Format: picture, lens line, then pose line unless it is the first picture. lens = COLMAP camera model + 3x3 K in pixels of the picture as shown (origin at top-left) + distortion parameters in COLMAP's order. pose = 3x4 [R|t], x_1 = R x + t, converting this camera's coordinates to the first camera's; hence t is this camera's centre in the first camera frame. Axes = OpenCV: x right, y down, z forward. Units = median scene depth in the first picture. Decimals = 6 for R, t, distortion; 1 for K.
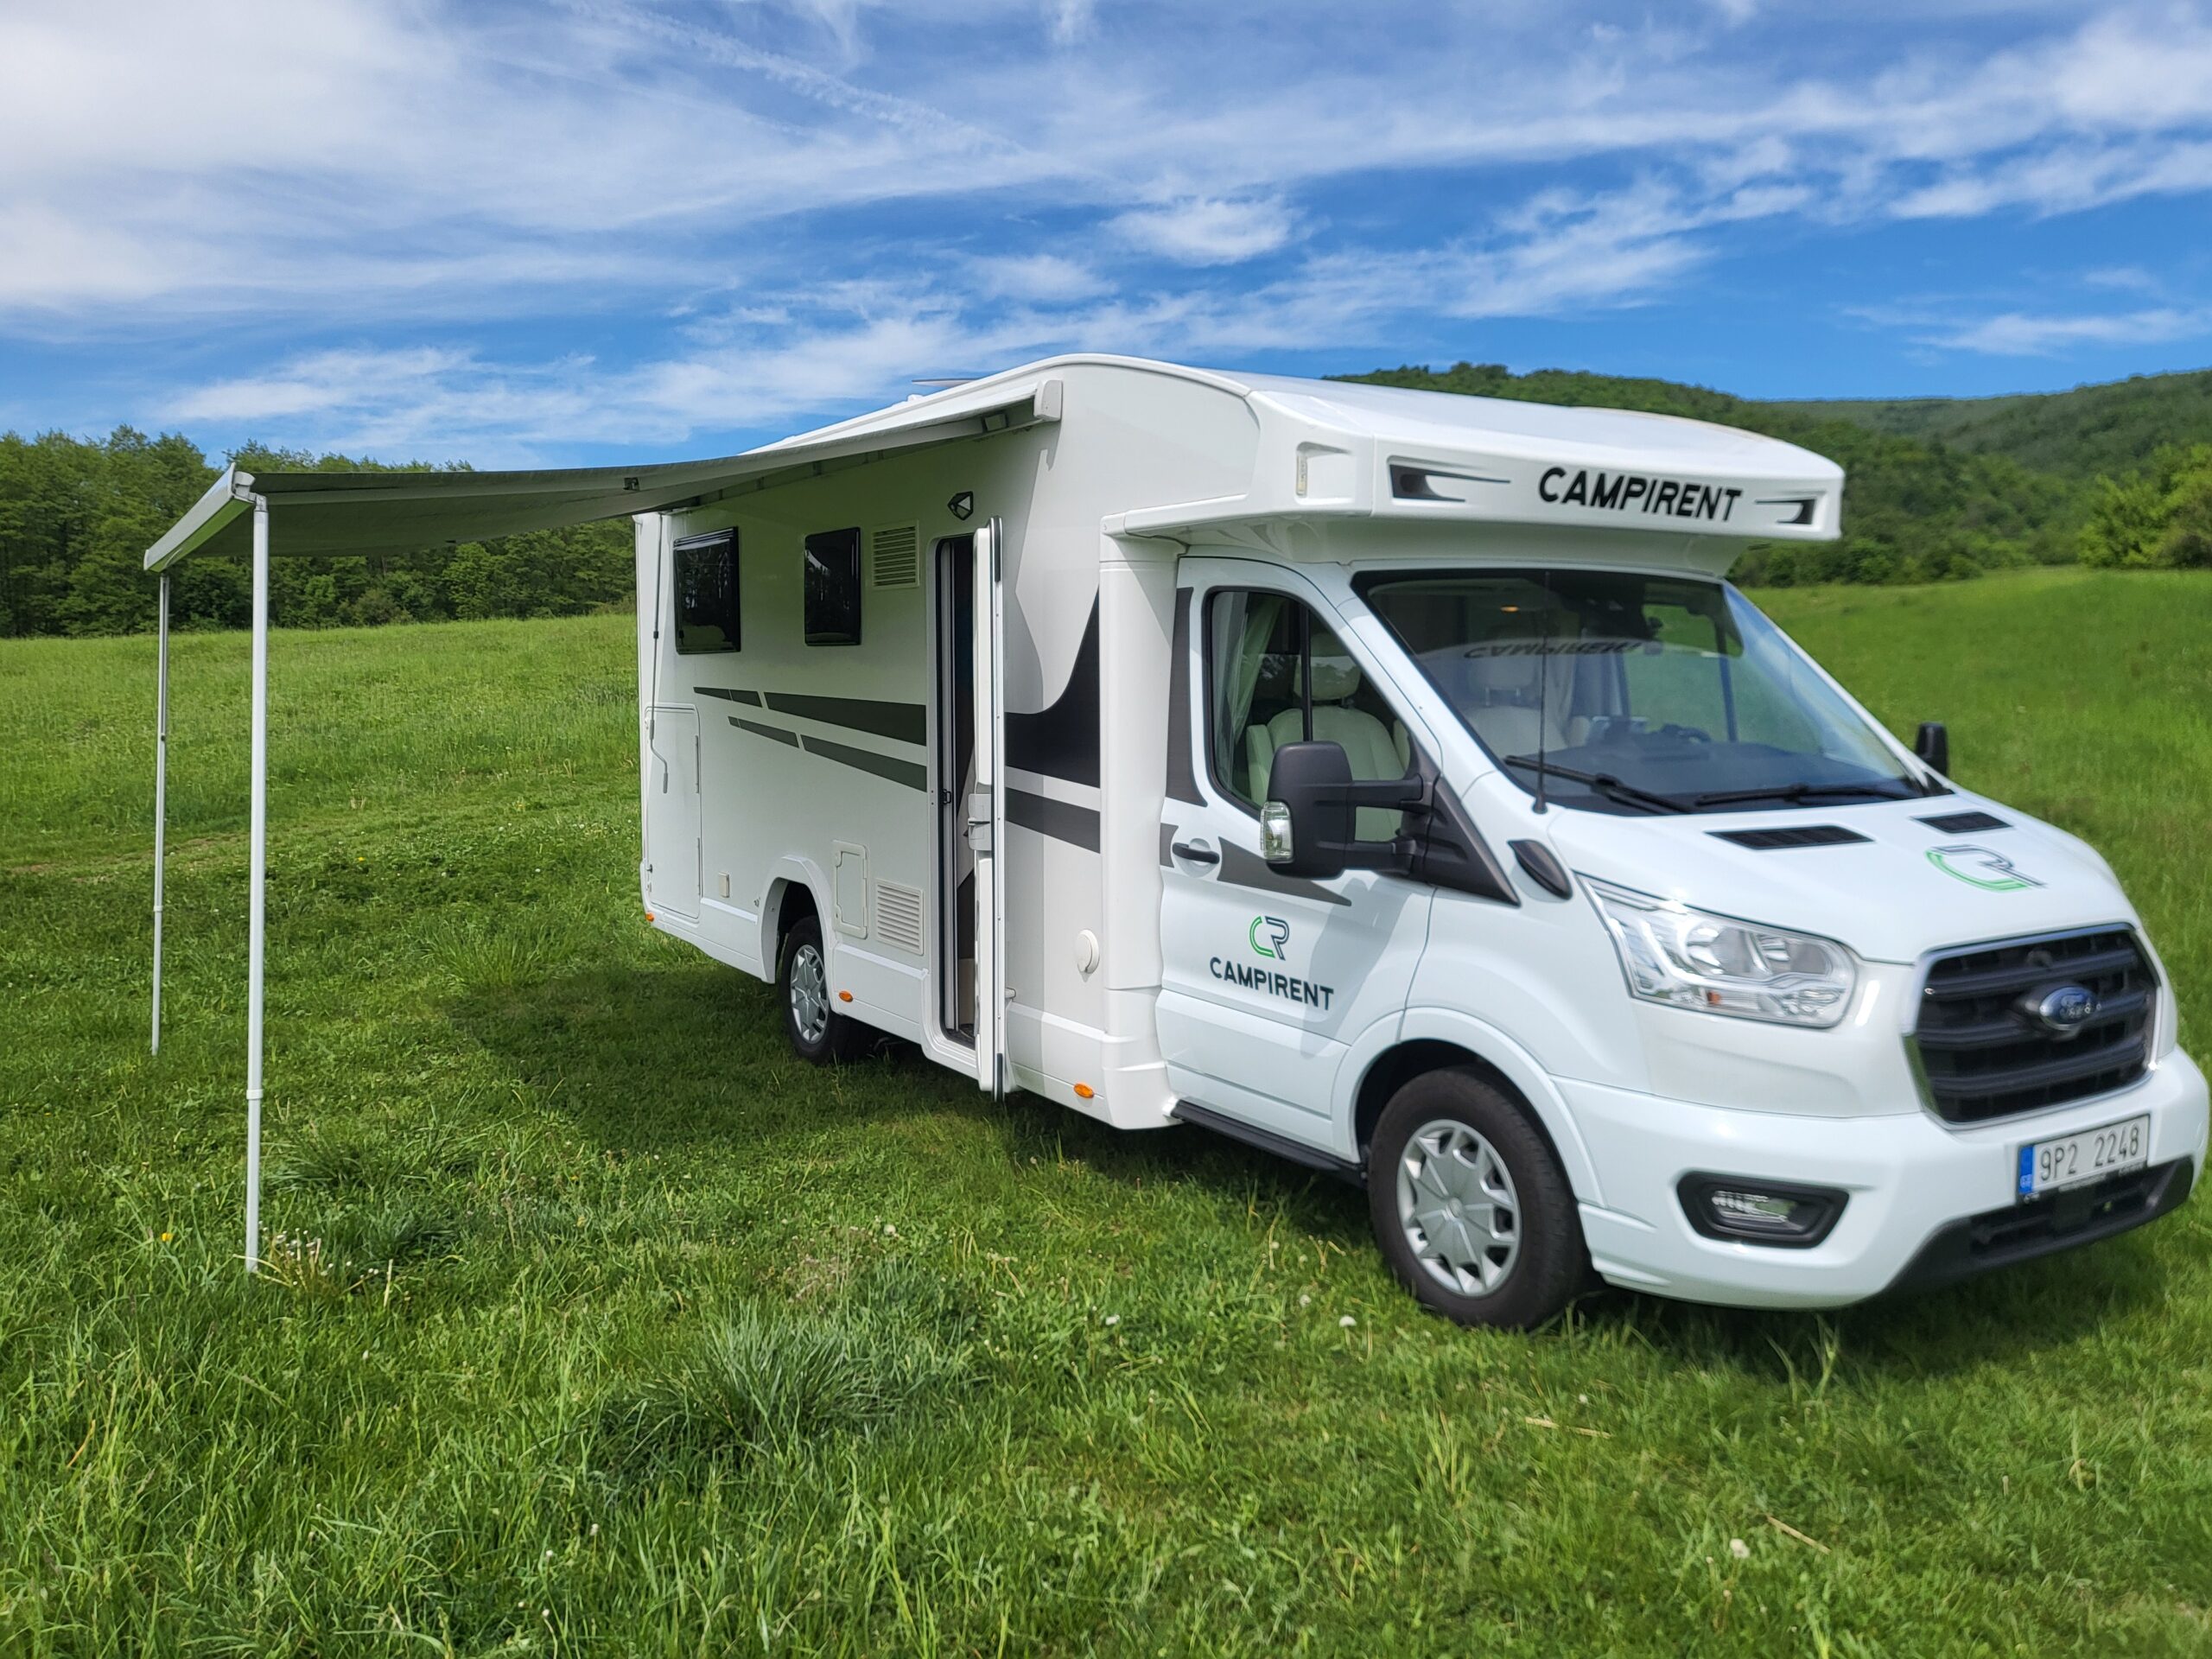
lens RADIAL K [[1719.4, 0, 1080.8], [0, 1719.4, 837.2], [0, 0, 1]] dist [-0.013735, 0.057780]
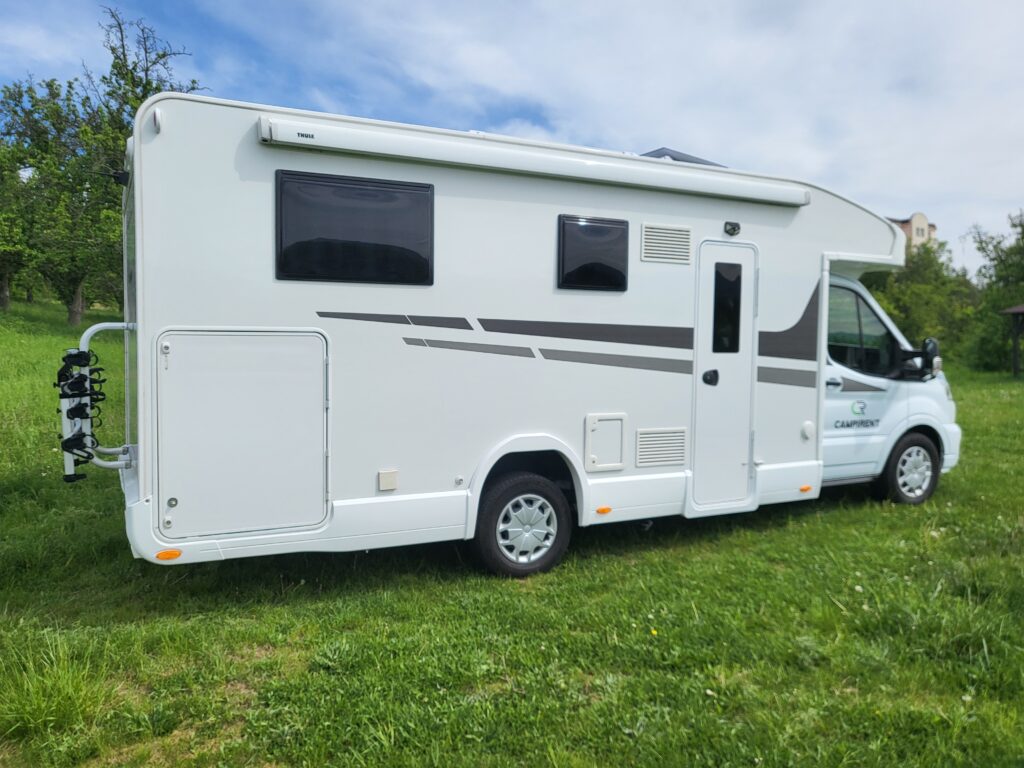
lens RADIAL K [[796.0, 0, 500.3], [0, 796.0, 387.6], [0, 0, 1]] dist [-0.013735, 0.057780]
pose [[0.077226, -0.059657, 0.995227, -1.282828], [0.085998, 0.994887, 0.052964, -0.100230], [-0.993298, 0.081497, 0.081961, 1.506188]]
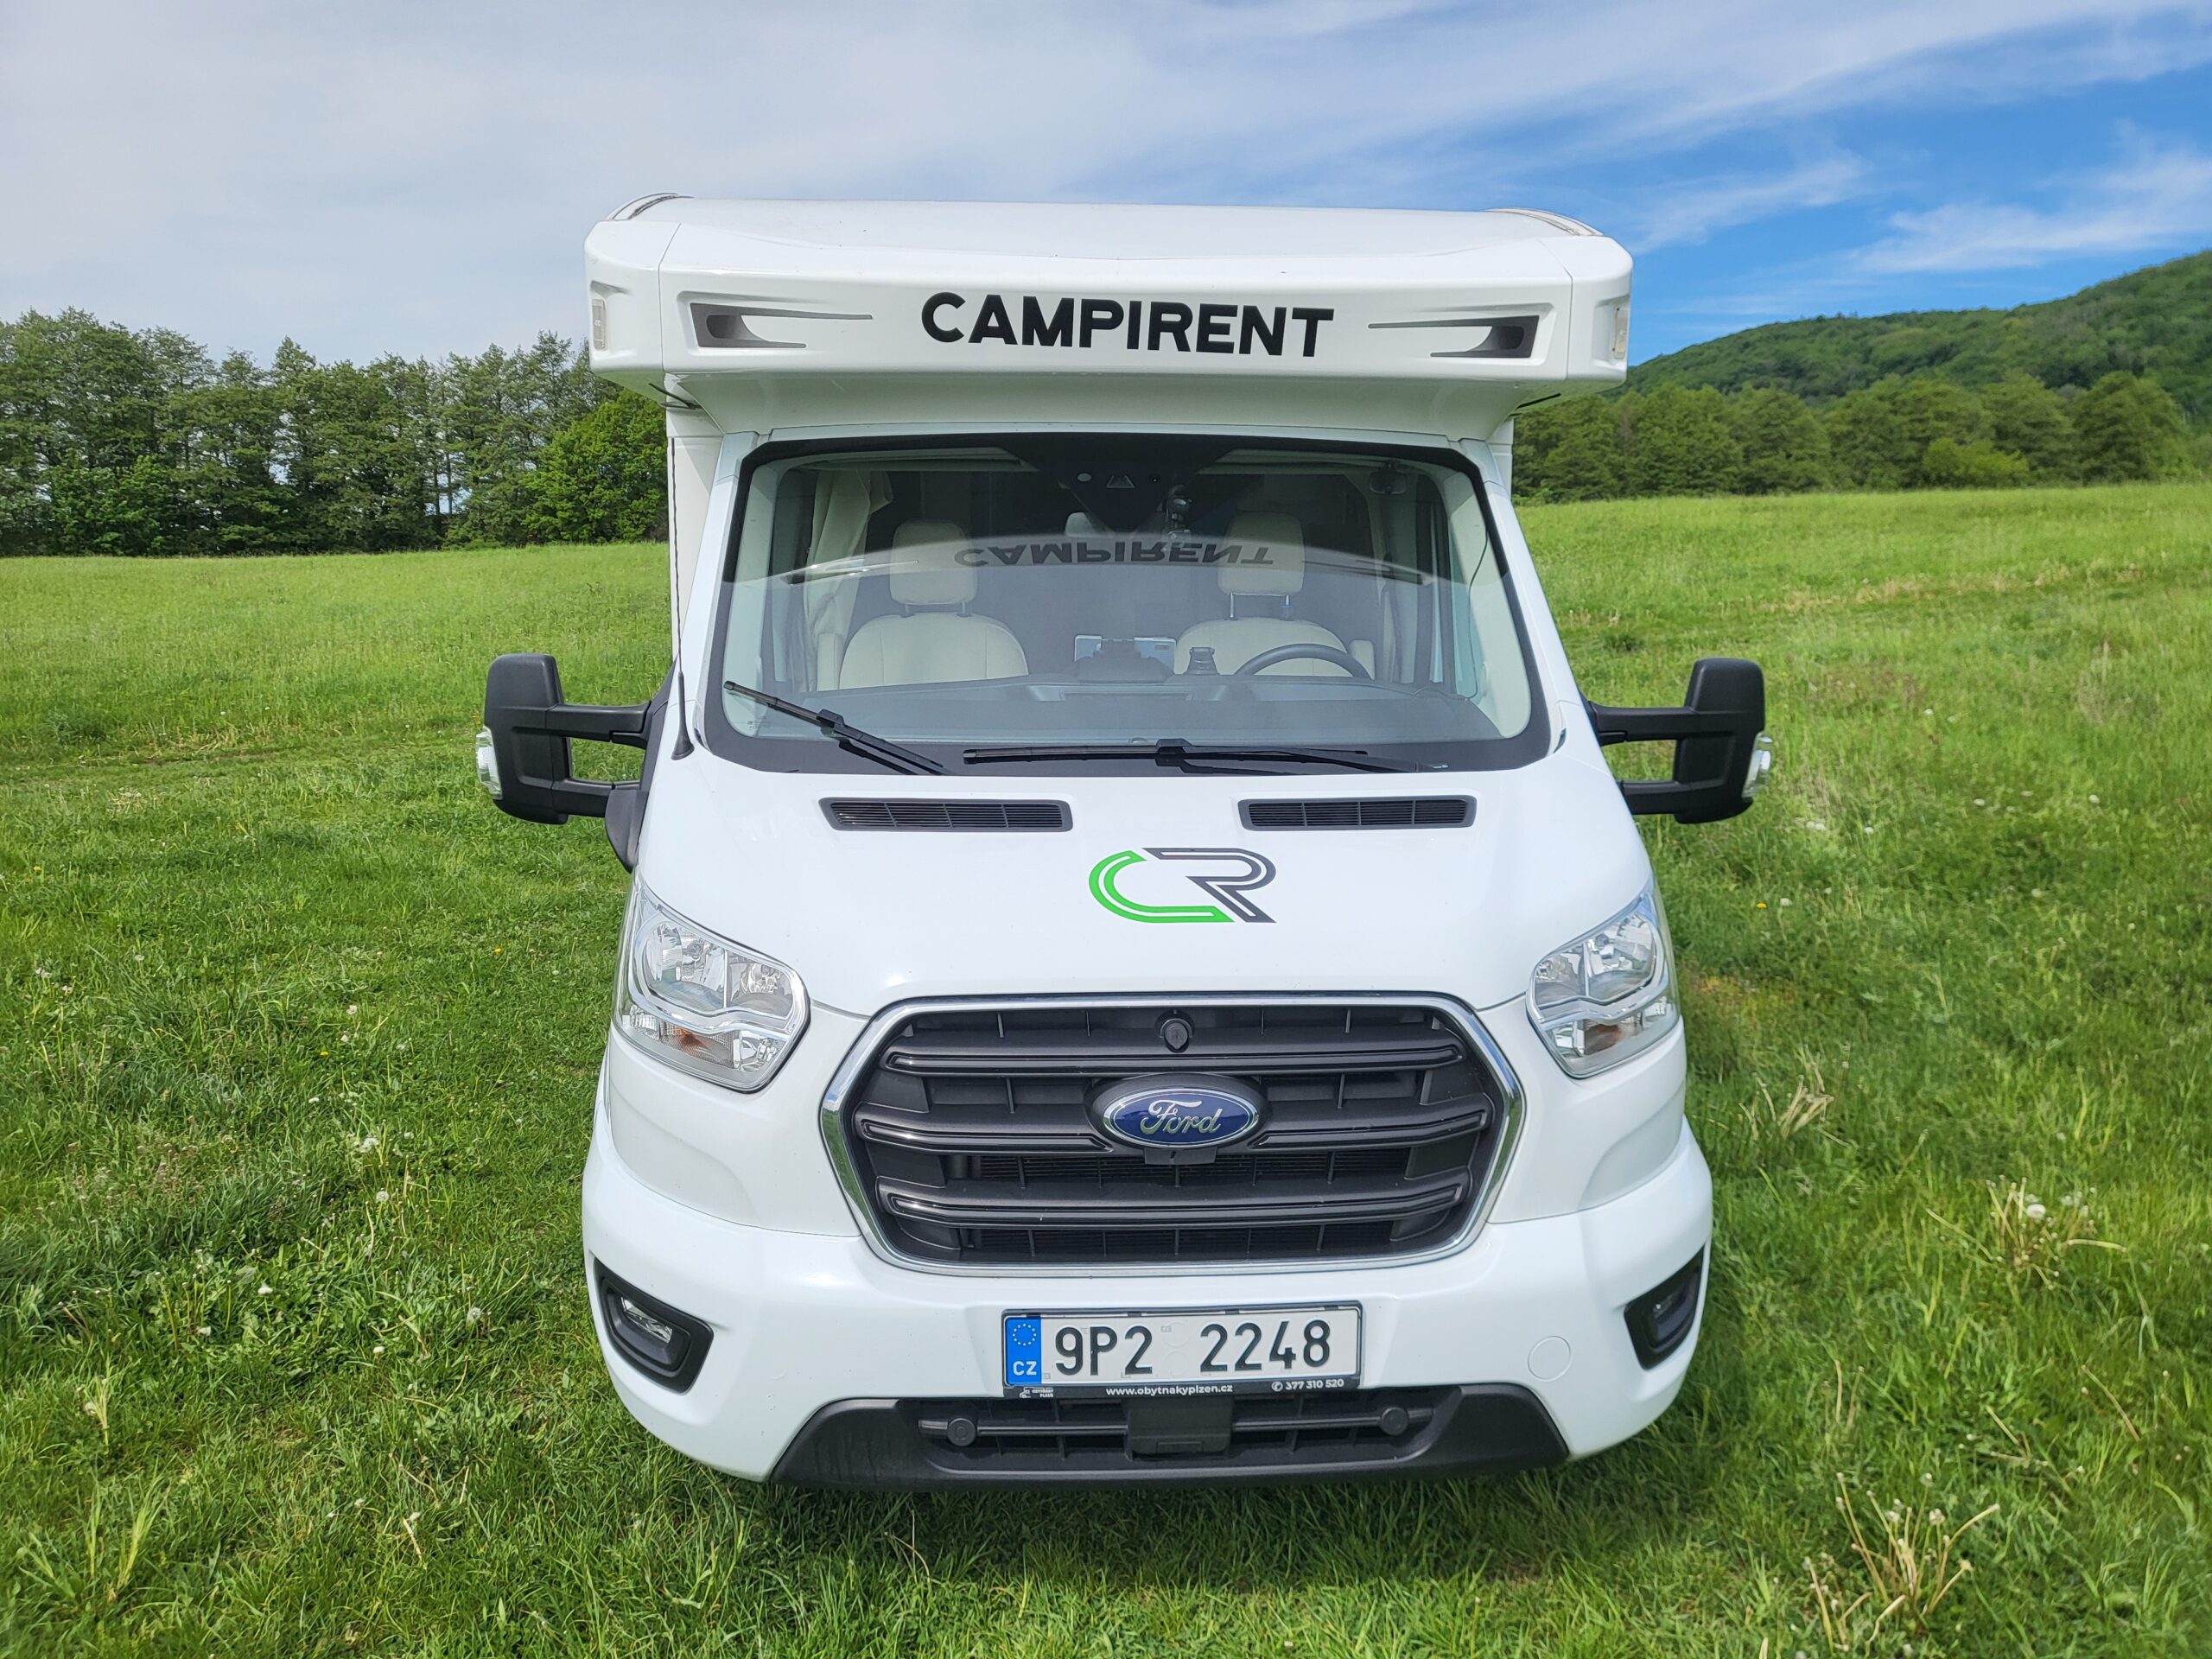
lens RADIAL K [[1719.4, 0, 1080.8], [0, 1719.4, 837.2], [0, 0, 1]] dist [-0.013735, 0.057780]
pose [[0.883645, 0.080834, -0.461126, 0.671300], [-0.053450, 0.995960, 0.072165, -0.036971], [0.465097, -0.039121, 0.884395, 0.352535]]
